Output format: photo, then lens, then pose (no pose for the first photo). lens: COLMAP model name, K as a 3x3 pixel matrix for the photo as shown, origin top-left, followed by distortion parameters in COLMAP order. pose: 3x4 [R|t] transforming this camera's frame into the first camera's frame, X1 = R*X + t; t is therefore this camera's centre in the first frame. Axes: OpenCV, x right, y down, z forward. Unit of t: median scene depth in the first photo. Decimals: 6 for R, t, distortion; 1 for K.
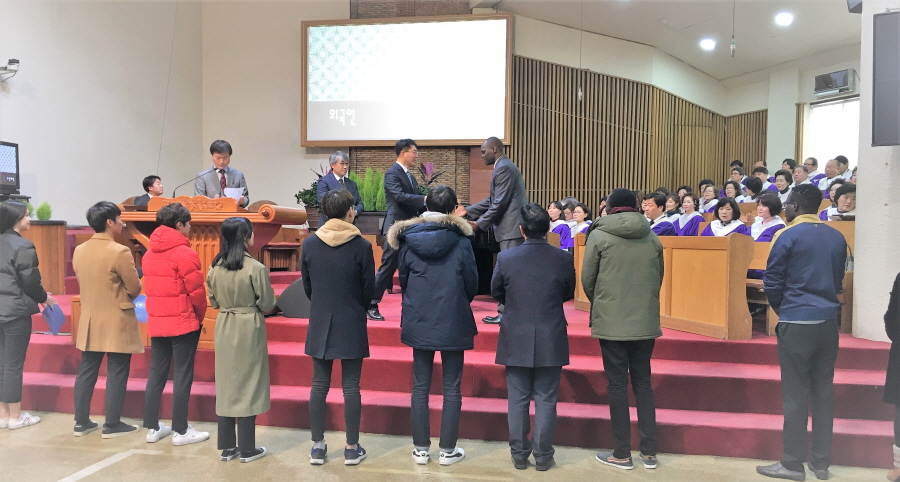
lens RADIAL K [[635.3, 0, 450.0], [0, 635.3, 241.0], [0, 0, 1]] dist [0.030779, -0.001523]
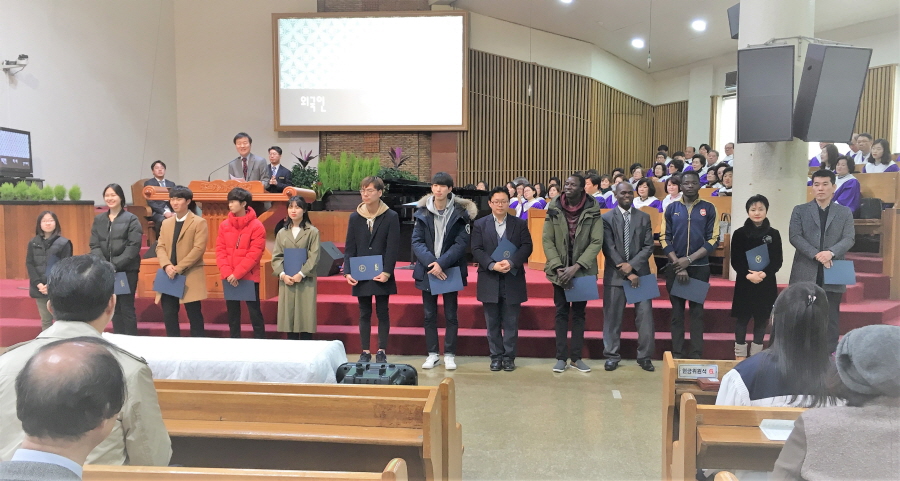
lens RADIAL K [[635.3, 0, 450.0], [0, 635.3, 240.5], [0, 0, 1]] dist [0.030779, -0.001523]
pose [[0.996552, -0.012741, 0.081982, -0.031029], [0.009998, 0.999379, 0.033778, 0.004367], [-0.082361, -0.032842, 0.996061, -0.120834]]
